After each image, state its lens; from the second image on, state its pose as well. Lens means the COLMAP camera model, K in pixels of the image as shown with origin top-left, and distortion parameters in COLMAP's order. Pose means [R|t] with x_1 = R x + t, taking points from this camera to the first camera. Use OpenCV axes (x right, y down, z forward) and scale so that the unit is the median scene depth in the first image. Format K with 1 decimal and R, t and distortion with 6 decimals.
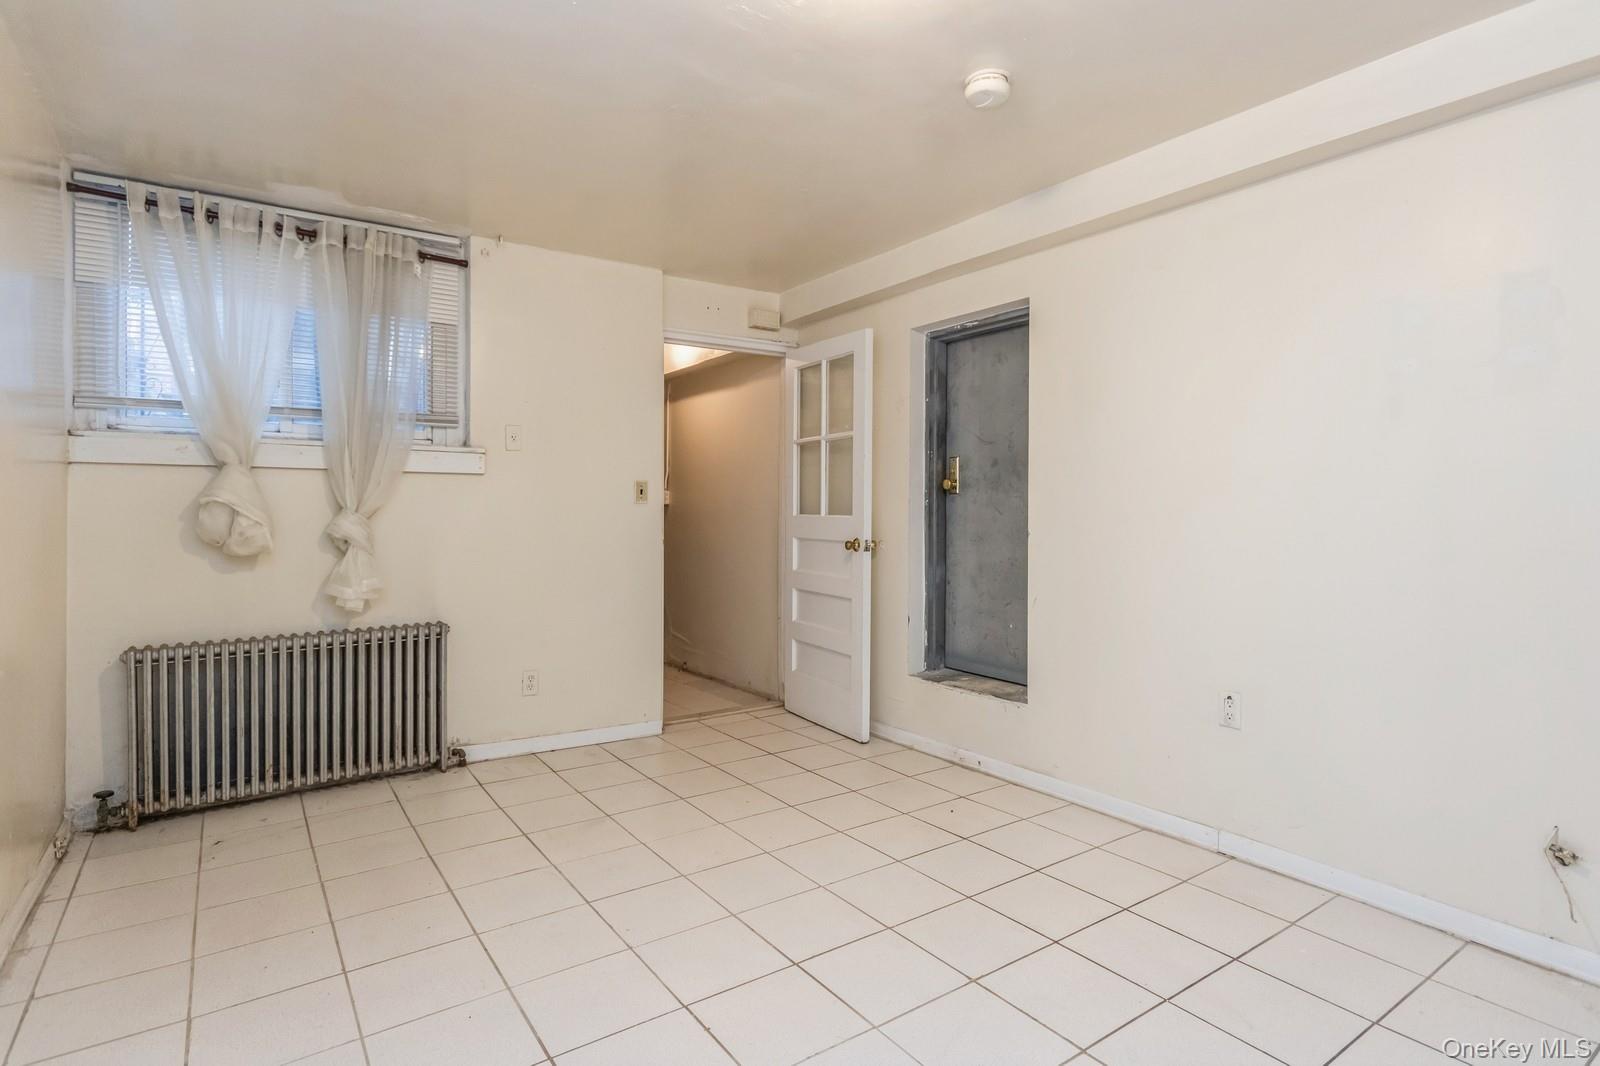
lens RADIAL K [[840.0, 0, 812.5], [0, 840.0, 526.7], [0, 0, 1]] dist [0.023165, -0.004953]
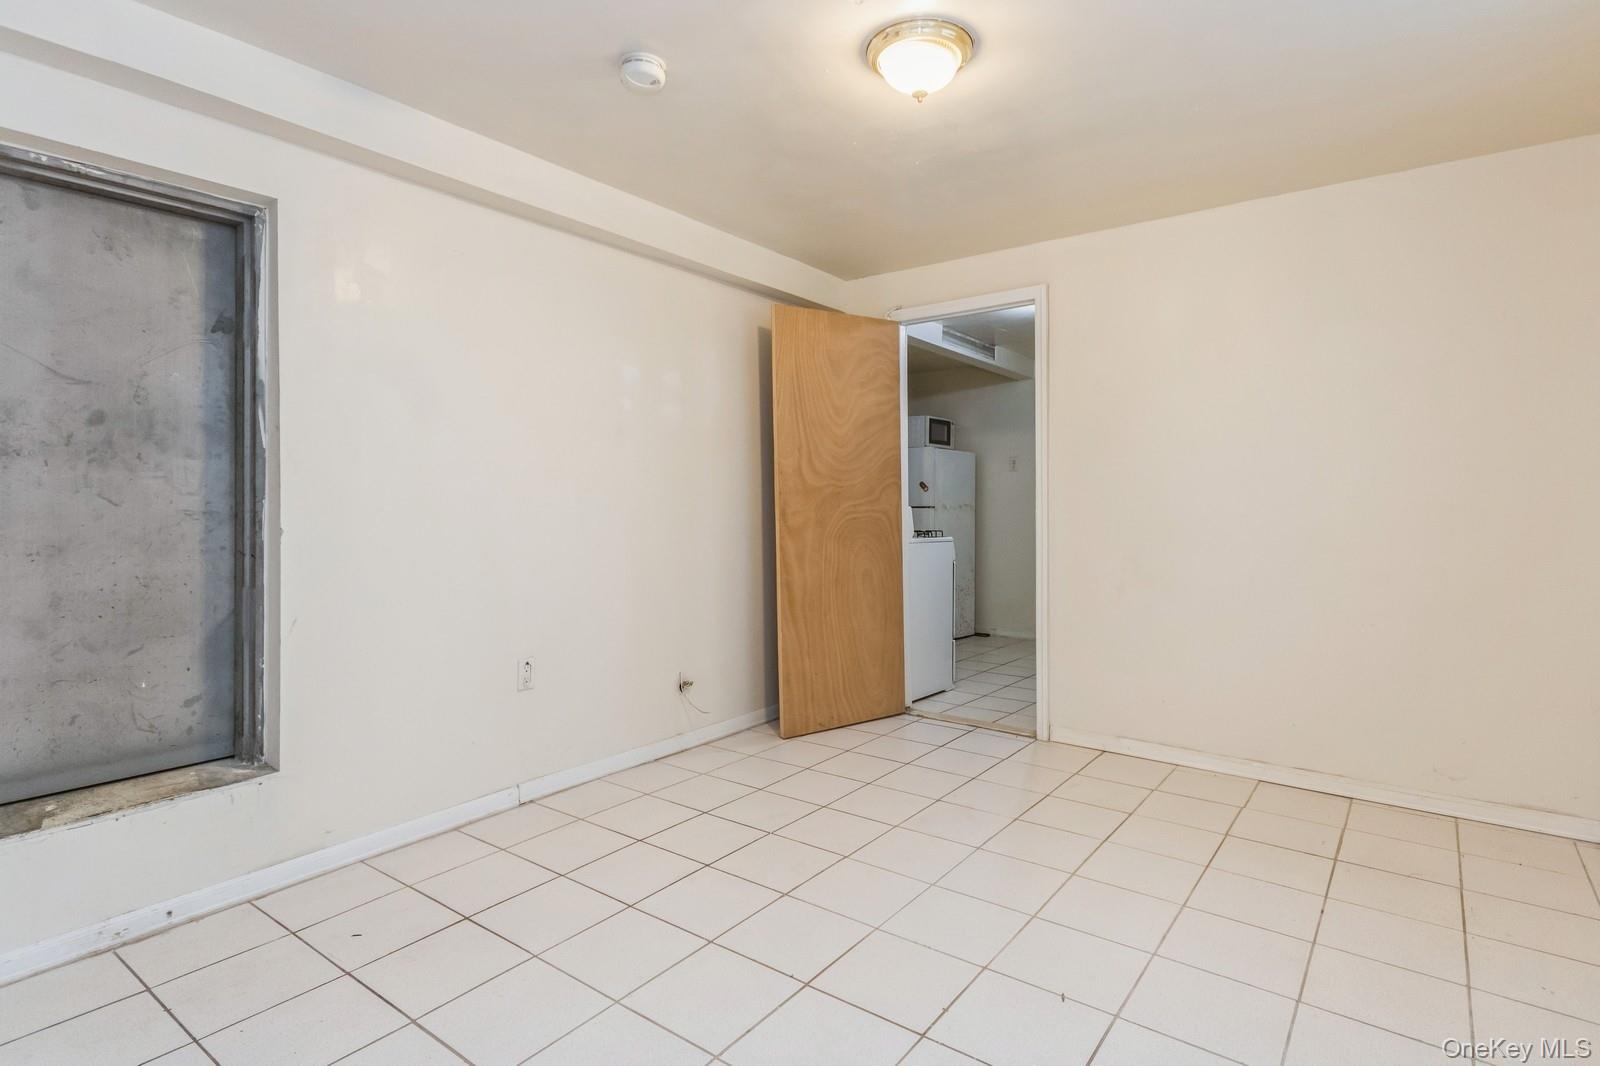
lens RADIAL K [[840.0, 0, 773.9], [0, 840.0, 504.6], [0, 0, 1]] dist [0.023165, -0.004953]
pose [[-0.289012, -0.015771, 0.957196, -0.503354], [0.012193, 0.999723, 0.020154, -0.022397], [-0.957248, 0.017496, -0.288740, 0.737259]]
